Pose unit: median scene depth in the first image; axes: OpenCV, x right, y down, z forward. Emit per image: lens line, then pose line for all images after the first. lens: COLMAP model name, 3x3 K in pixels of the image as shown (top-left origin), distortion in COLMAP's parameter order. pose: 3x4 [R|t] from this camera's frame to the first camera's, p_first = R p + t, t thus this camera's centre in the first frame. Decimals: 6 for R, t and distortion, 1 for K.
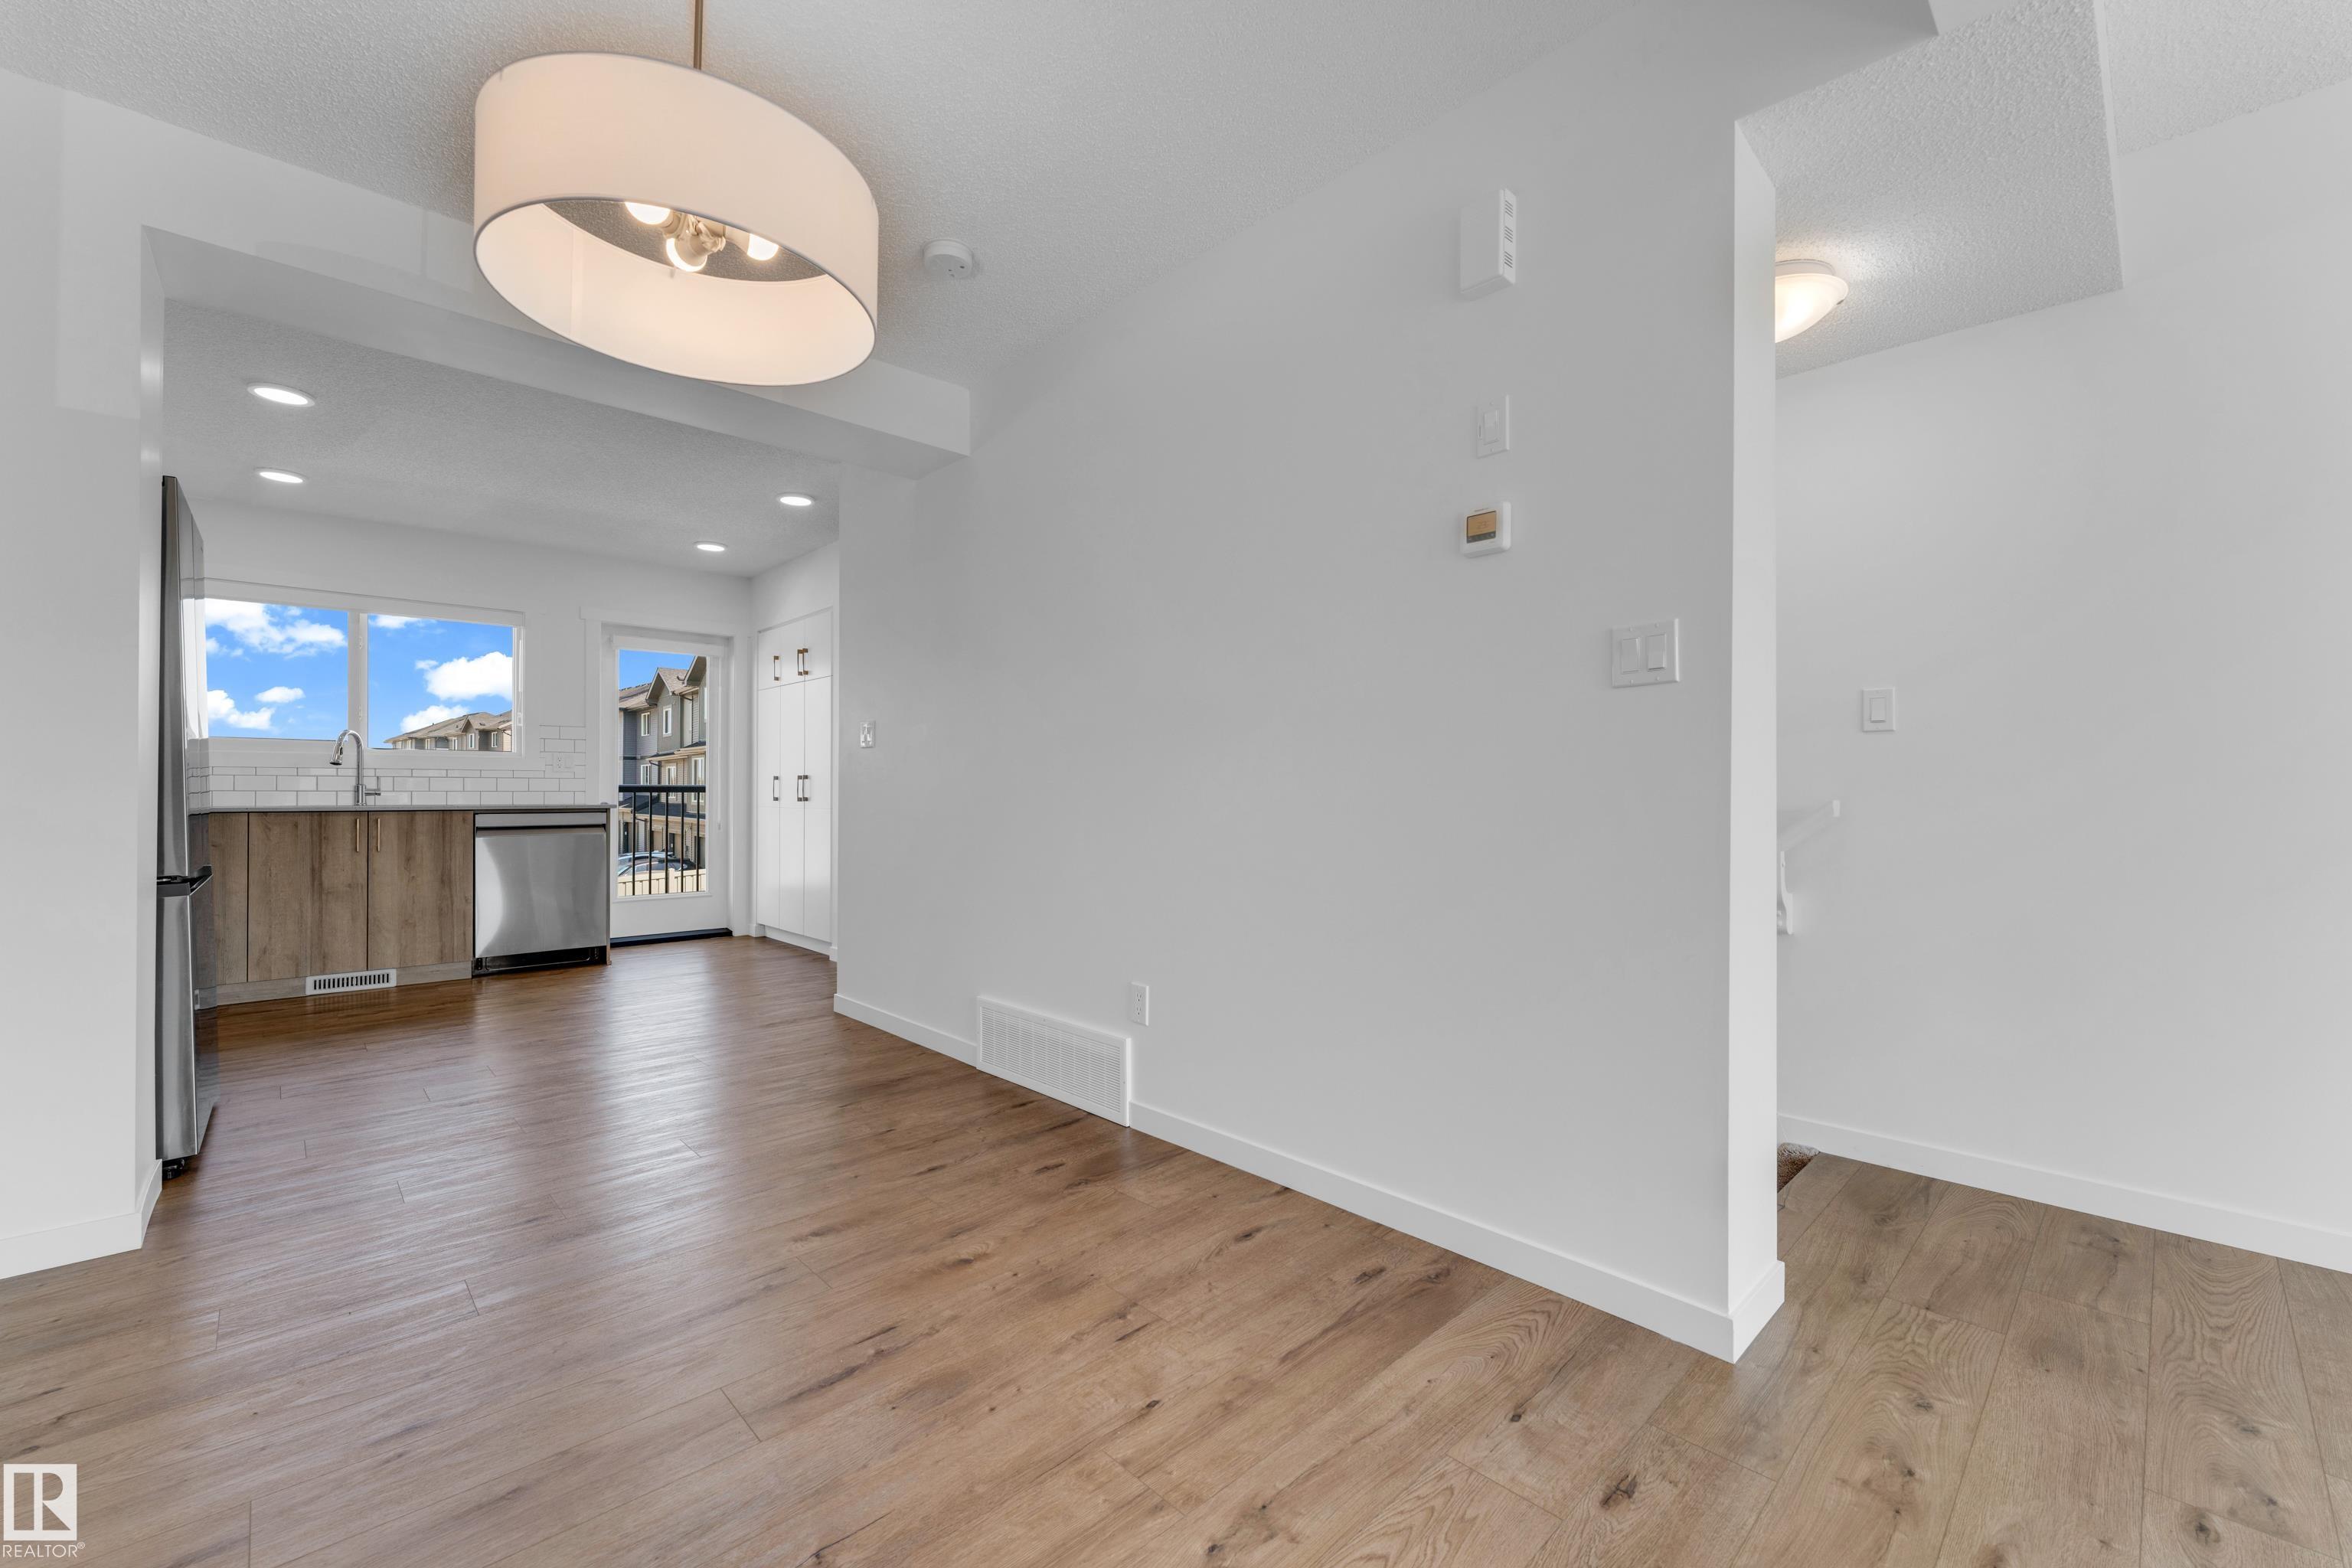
lens RADIAL K [[950.7, 0, 1175.4], [0, 950.7, 789.8], [0, 0, 1]] dist [0.000341, 0.000178]
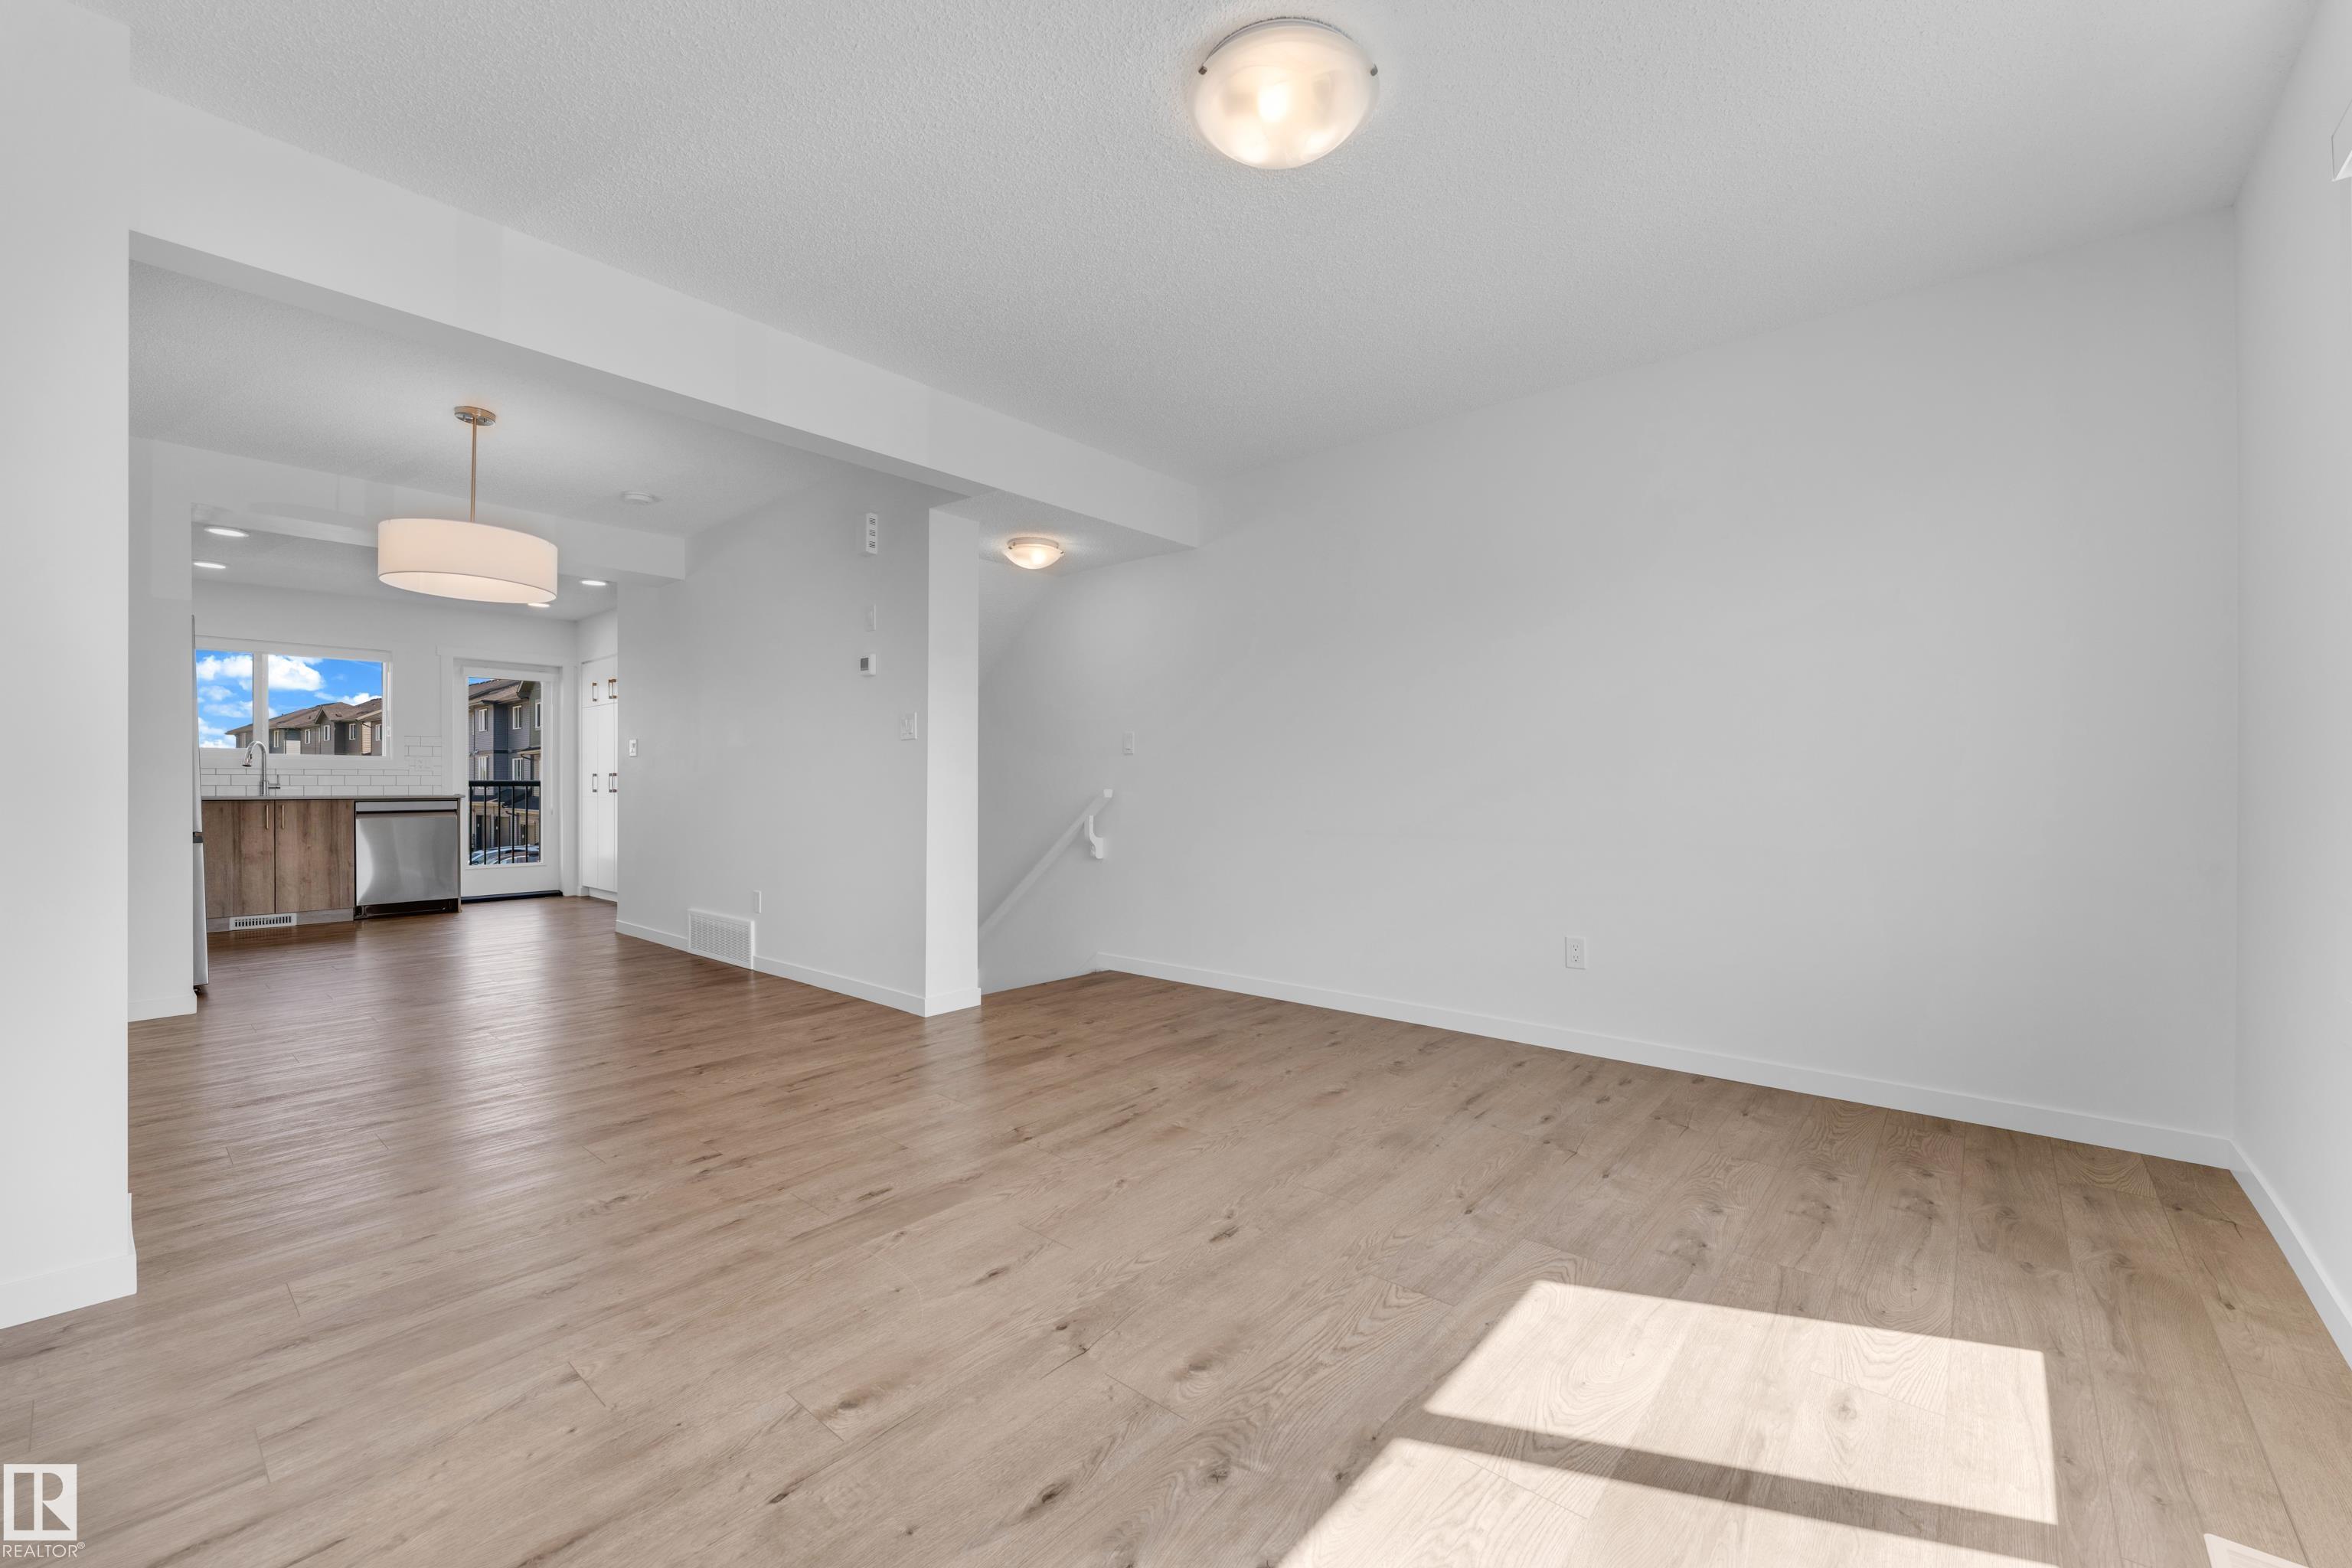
lens RADIAL K [[955.4, 0, 1174.6], [0, 955.4, 788.3], [0, 0, 1]] dist [-0.000800, -0.000210]
pose [[0.995898, -0.002473, 0.090448, 0.323994], [0.001912, 0.999978, 0.006290, -0.000965], [-0.090462, -0.006091, 0.995881, -0.489747]]
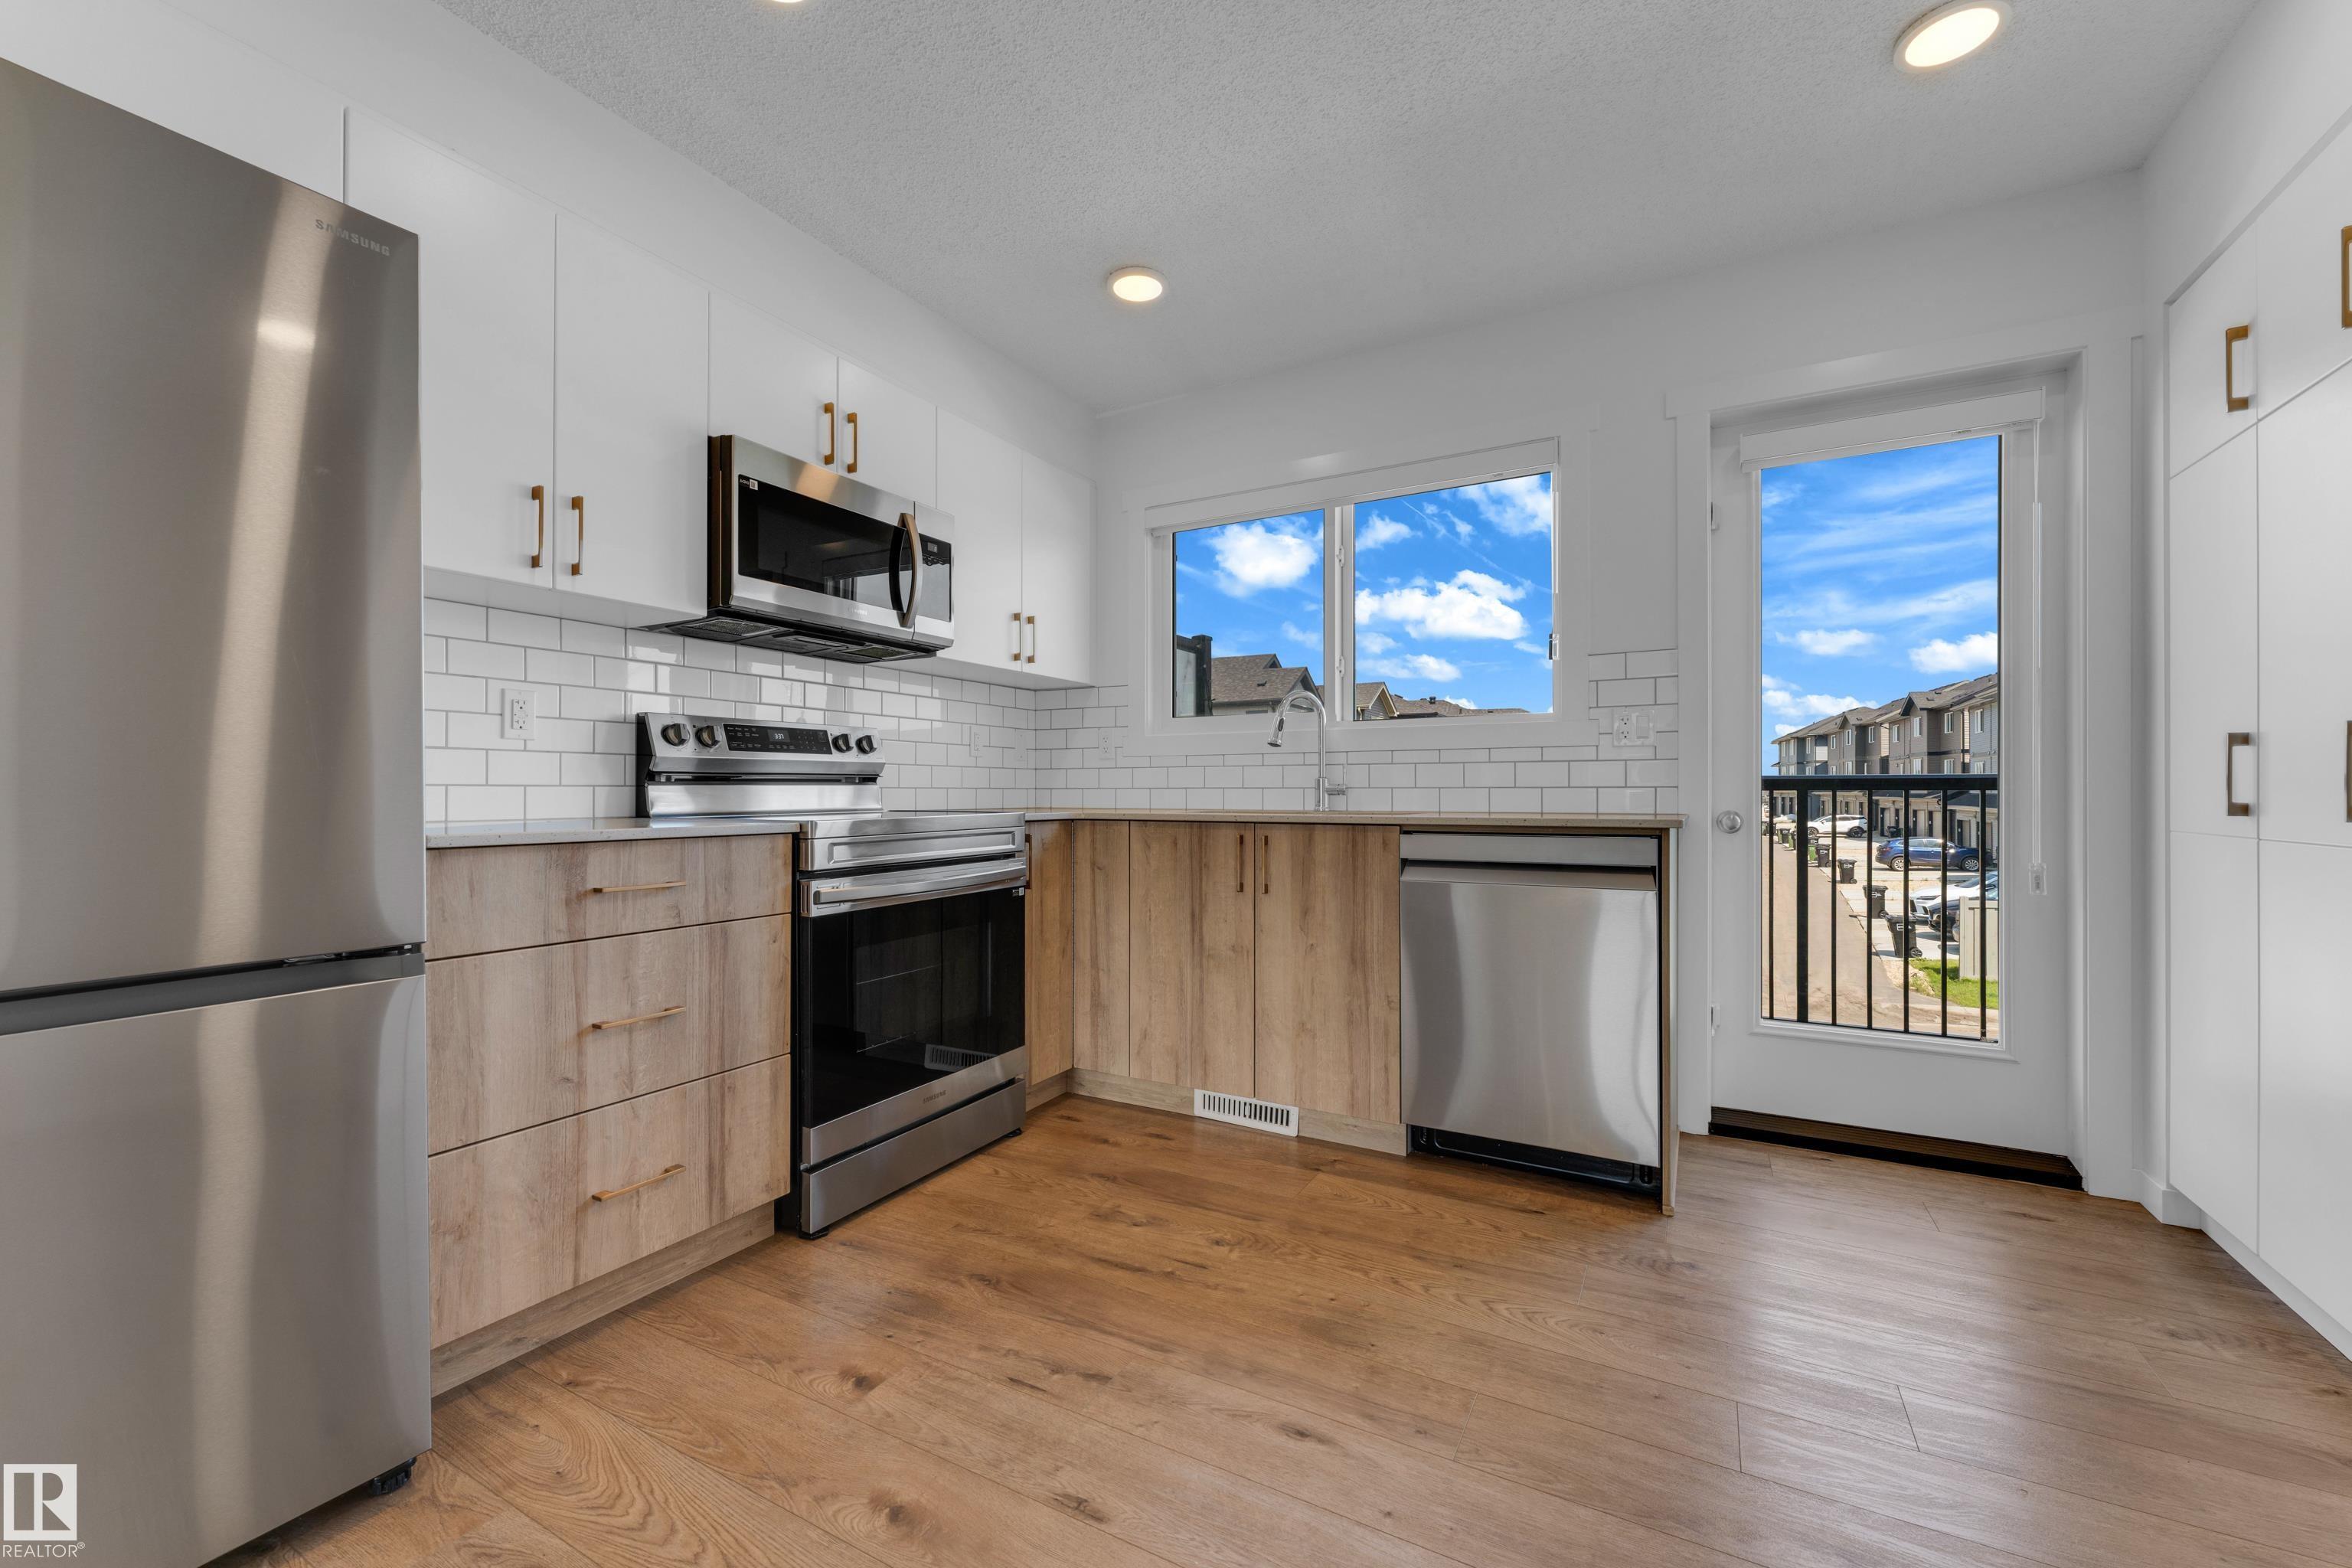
lens RADIAL K [[955.4, 0, 1174.6], [0, 955.4, 788.3], [0, 0, 1]] dist [-0.000800, -0.000210]
pose [[0.302094, -0.004189, -0.953269, -0.292545], [0.004356, 0.999986, -0.003014, 0.003114], [0.953268, -0.003242, 0.302108, 0.732301]]
